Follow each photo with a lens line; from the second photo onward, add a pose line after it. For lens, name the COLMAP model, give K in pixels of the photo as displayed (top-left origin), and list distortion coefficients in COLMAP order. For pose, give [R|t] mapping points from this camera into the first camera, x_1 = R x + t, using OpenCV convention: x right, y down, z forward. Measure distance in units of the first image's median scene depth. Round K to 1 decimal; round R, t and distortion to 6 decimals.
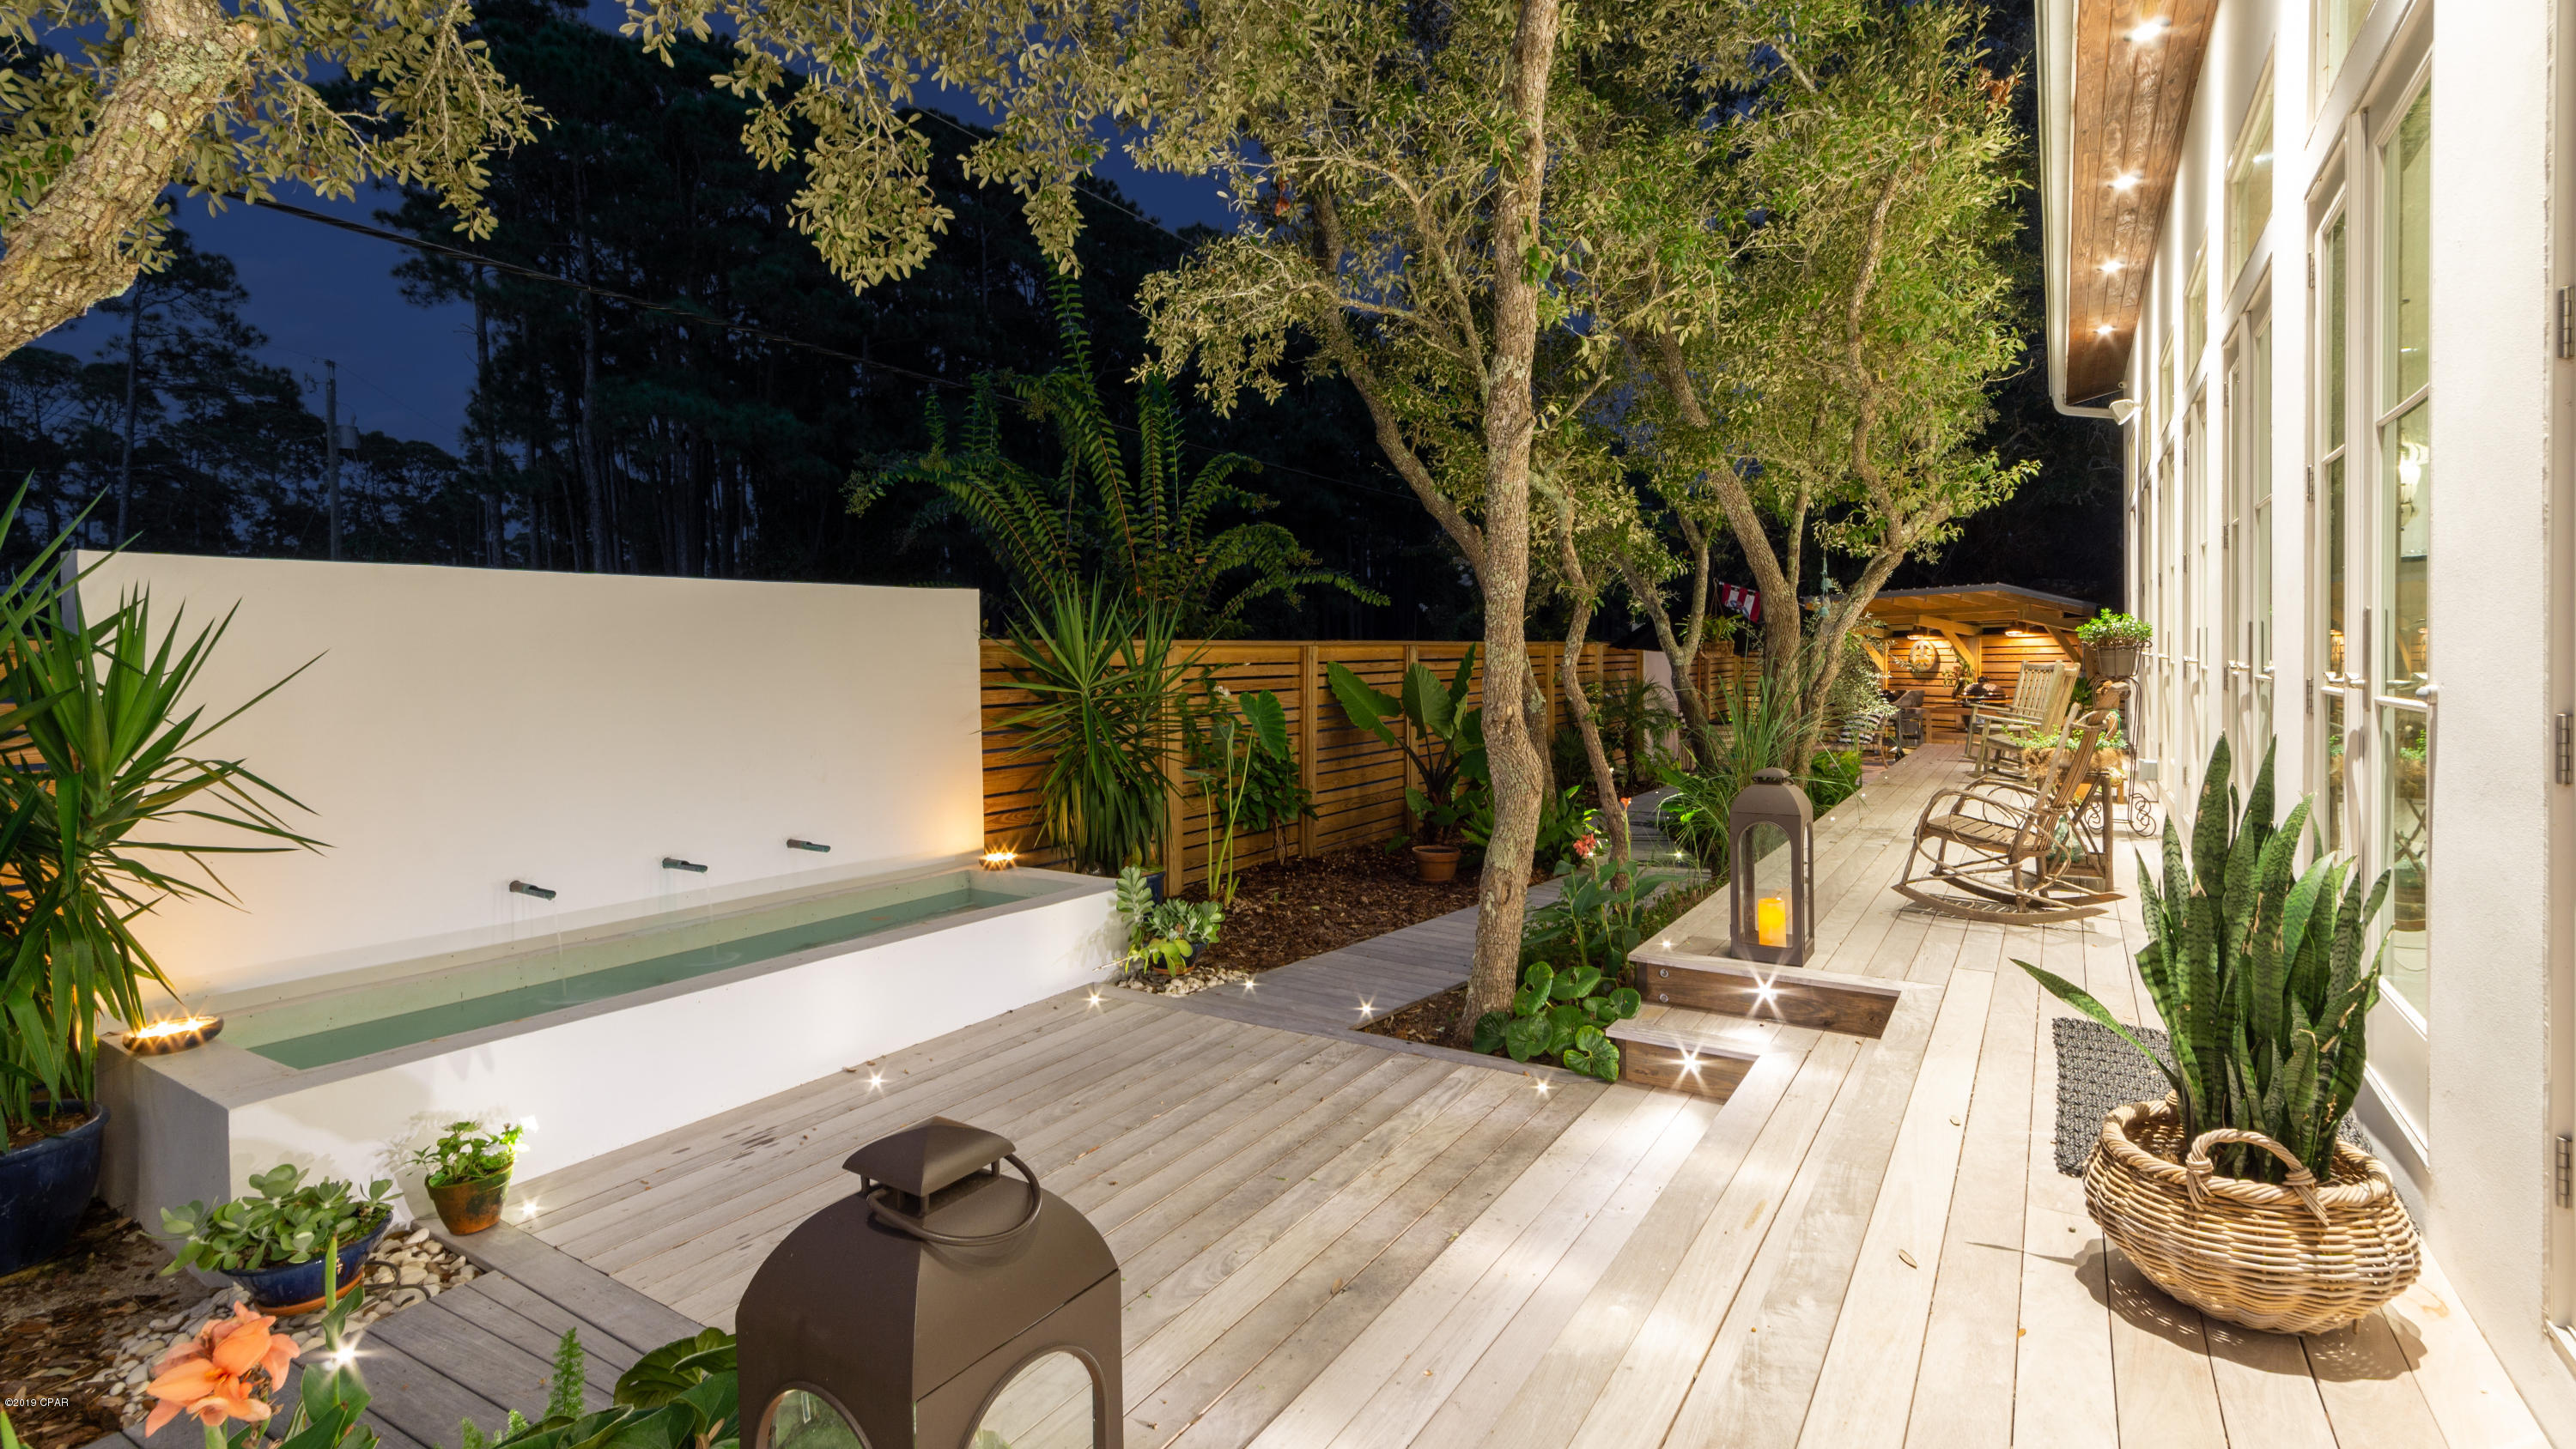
lens RADIAL K [[1243.1, 0, 1292.4], [0, 1243.1, 689.5], [0, 0, 1]] dist [-0.001191, 0.001097]
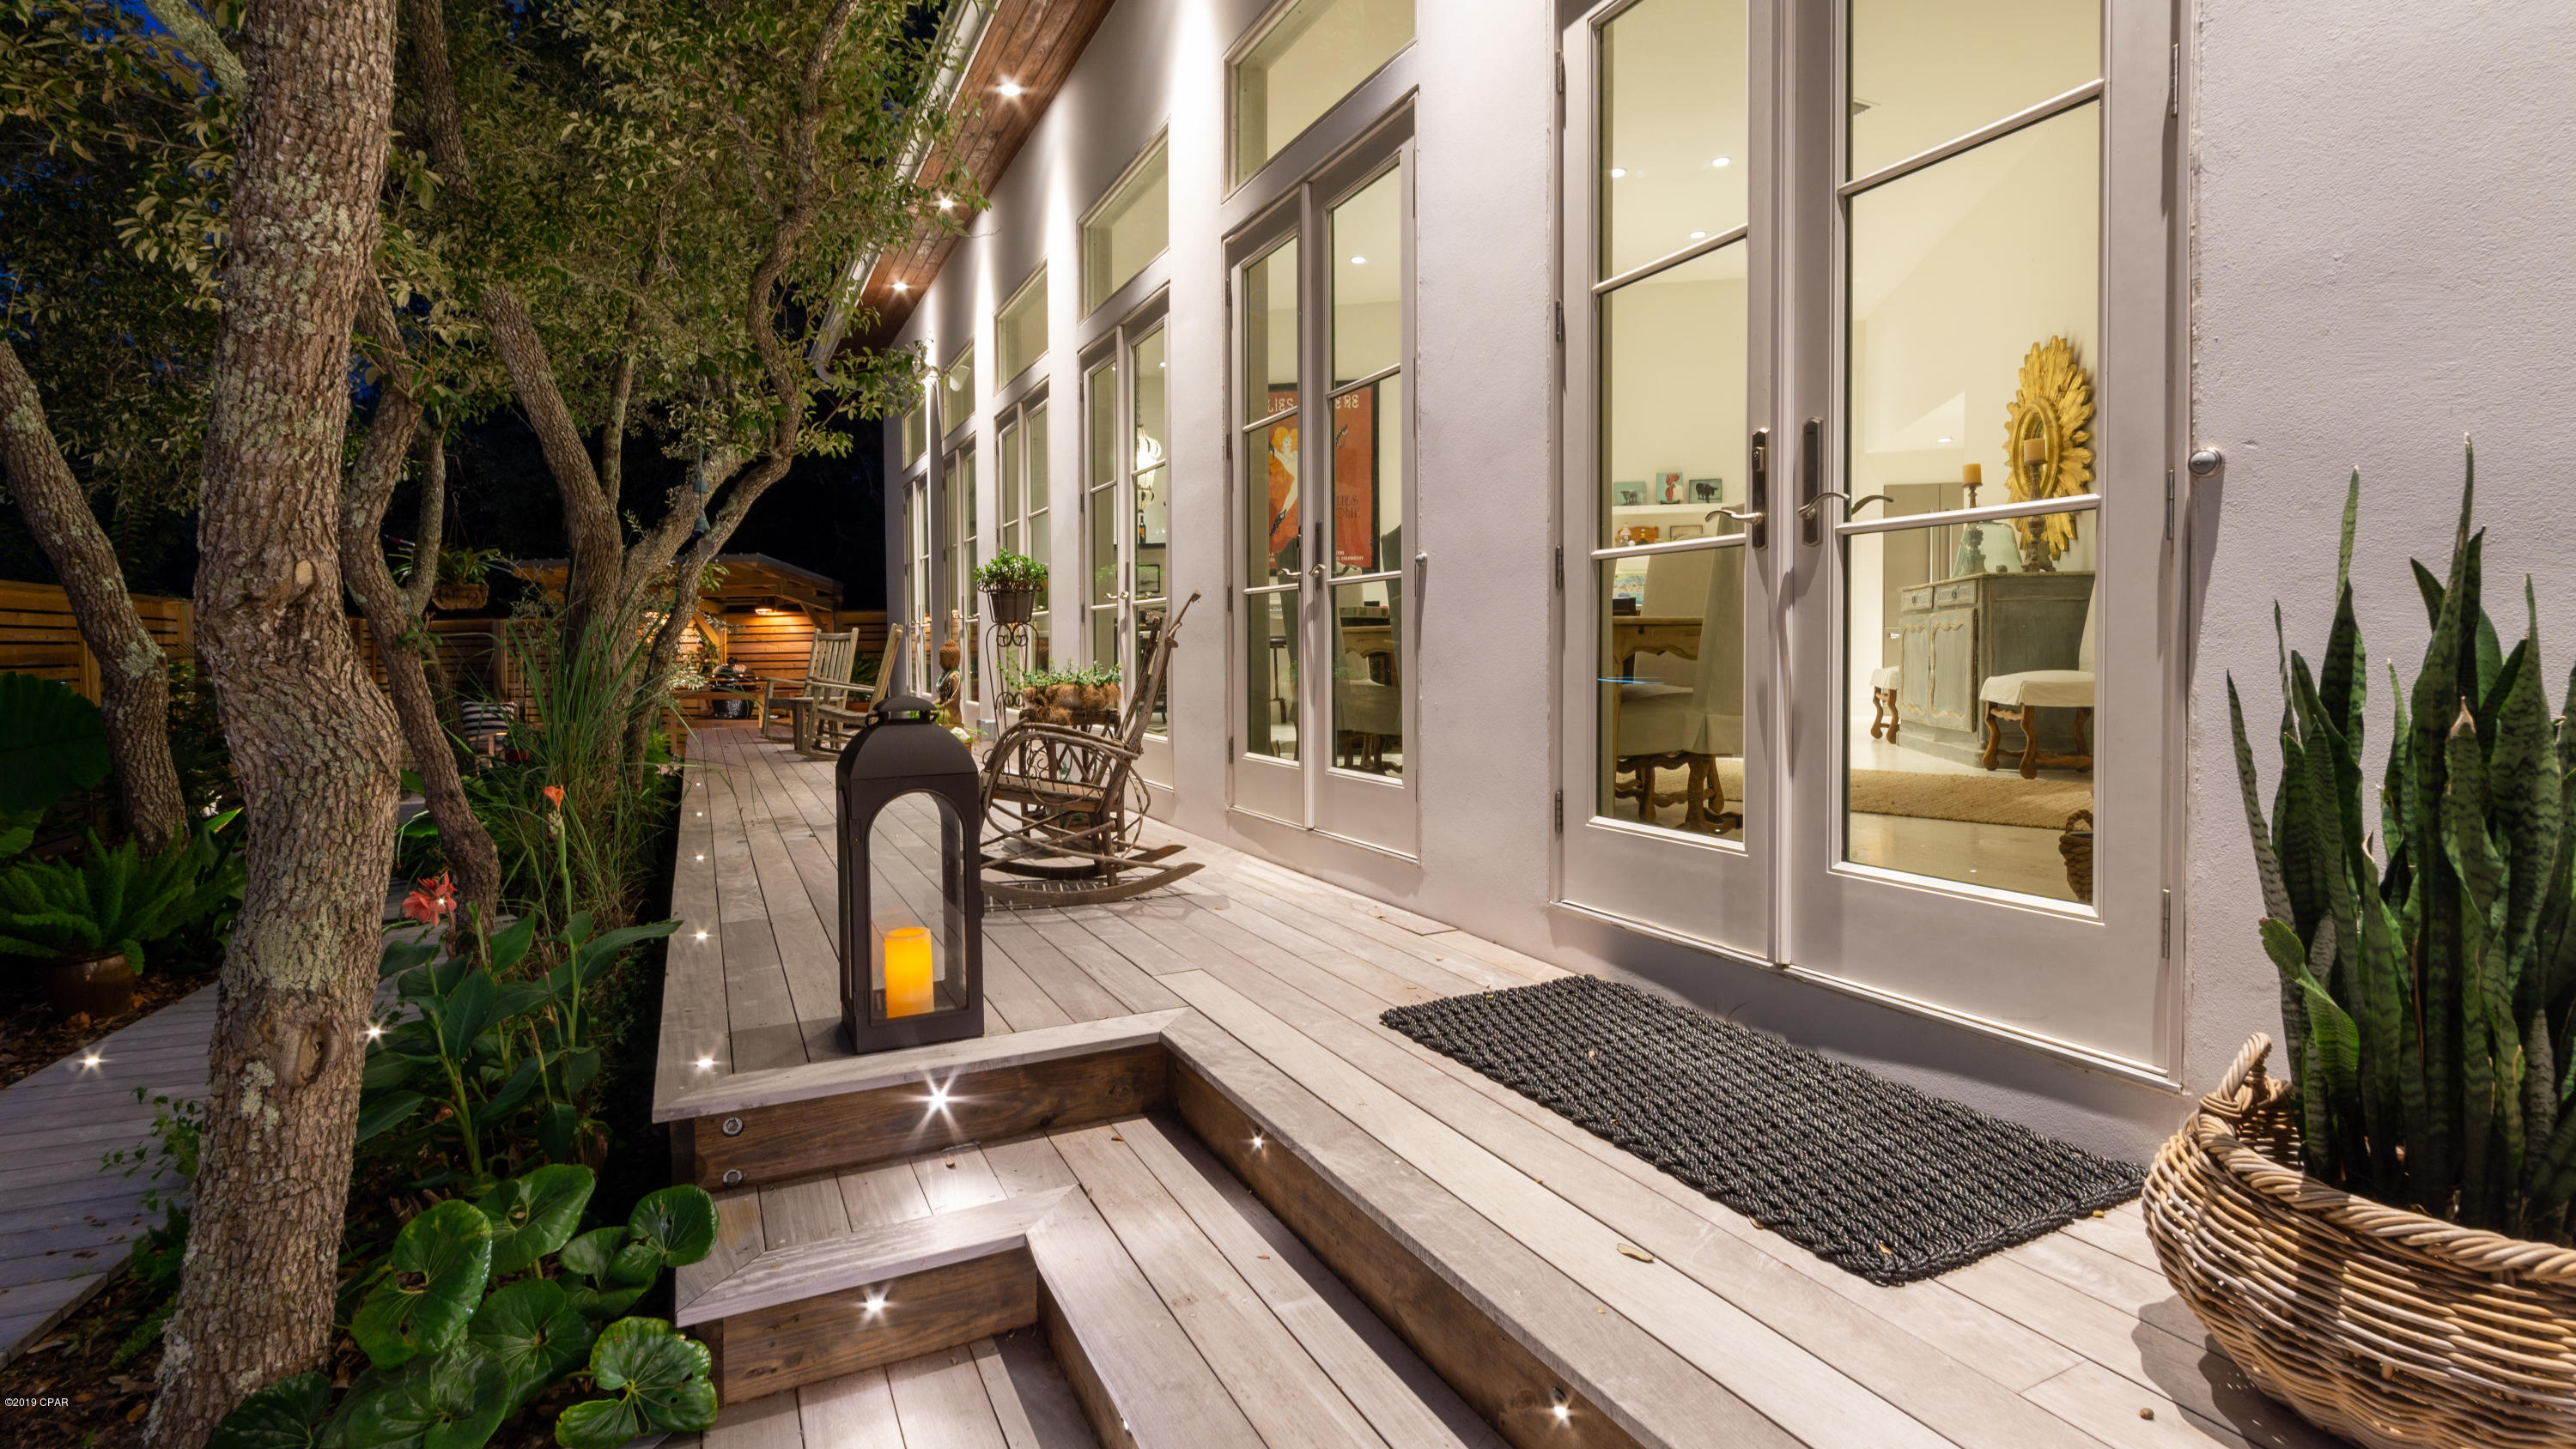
lens RADIAL K [[1153.3, 0, 1277.8], [0, 1153.3, 687.8], [0, 0, 1]] dist [-0.005719, 0.000506]
pose [[0.488788, -0.013159, 0.872303, 0.012691], [0.028257, 0.999600, -0.000754, 0.061262], [-0.871945, 0.025017, 0.488965, 0.568969]]
